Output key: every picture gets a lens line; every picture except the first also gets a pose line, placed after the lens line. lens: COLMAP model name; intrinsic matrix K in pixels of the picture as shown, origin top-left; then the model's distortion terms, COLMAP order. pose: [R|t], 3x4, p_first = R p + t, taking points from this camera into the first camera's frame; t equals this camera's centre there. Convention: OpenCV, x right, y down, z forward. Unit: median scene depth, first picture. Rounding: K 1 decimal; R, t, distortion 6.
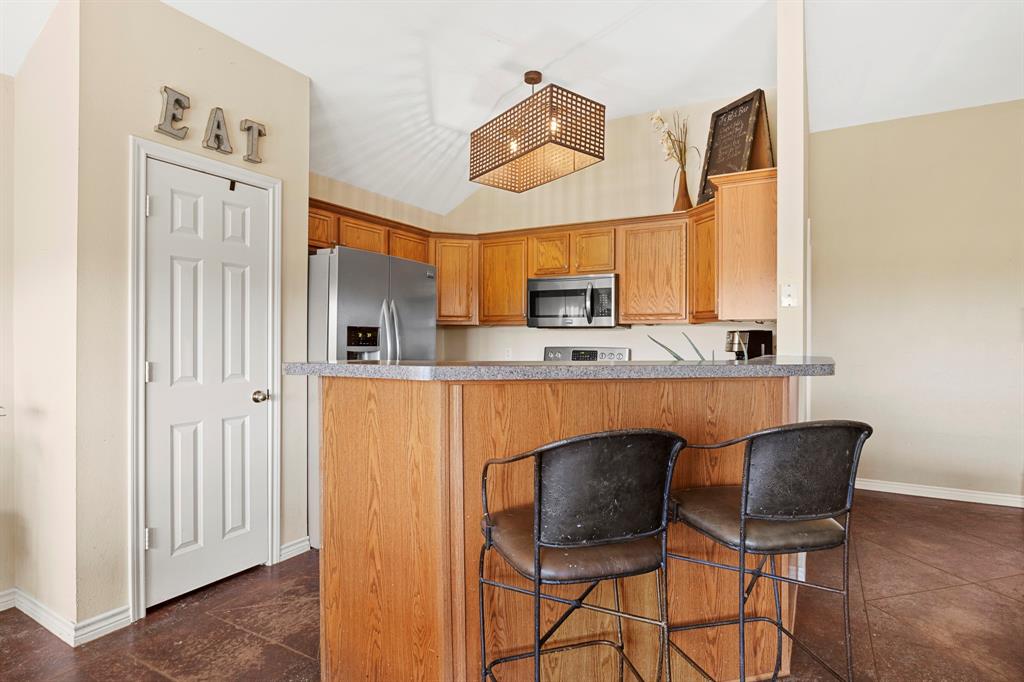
lens RADIAL K [[529.6, 0, 514.1], [0, 529.6, 338.8], [0, 0, 1]] dist [-0.015109, -0.000208]
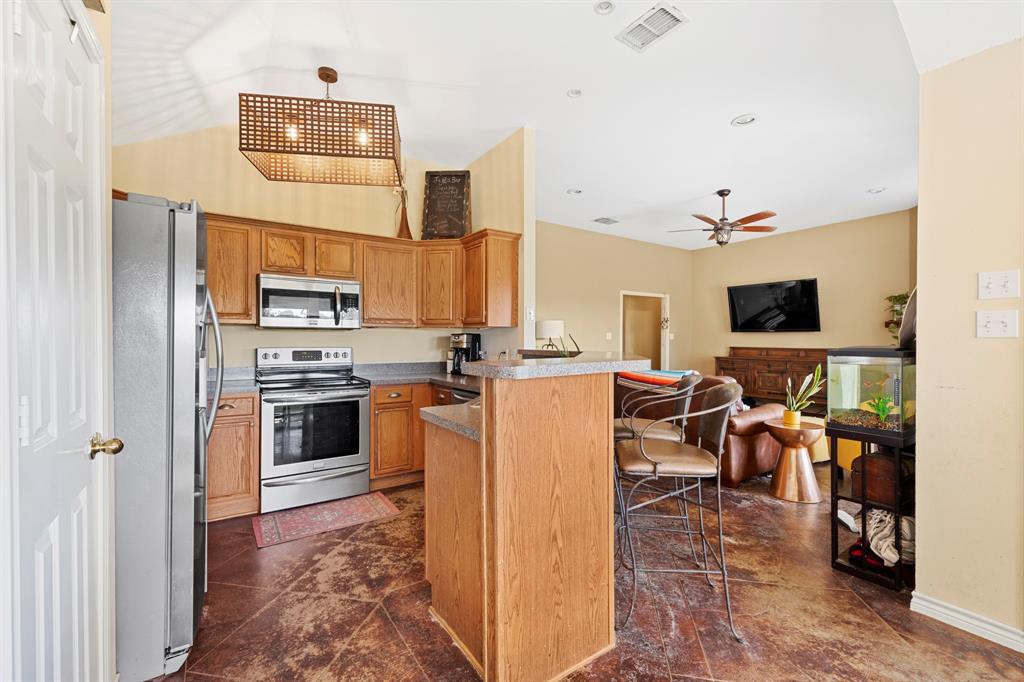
lens RADIAL K [[428.5, 0, 512.0], [0, 428.5, 341.0], [0, 0, 1]] dist [0.005491, -0.000052]
pose [[0.446422, -0.004169, 0.894813, -0.687421], [0.000190, 0.999990, 0.004565, -0.000808], [-0.894823, -0.001868, 0.446418, 0.426882]]
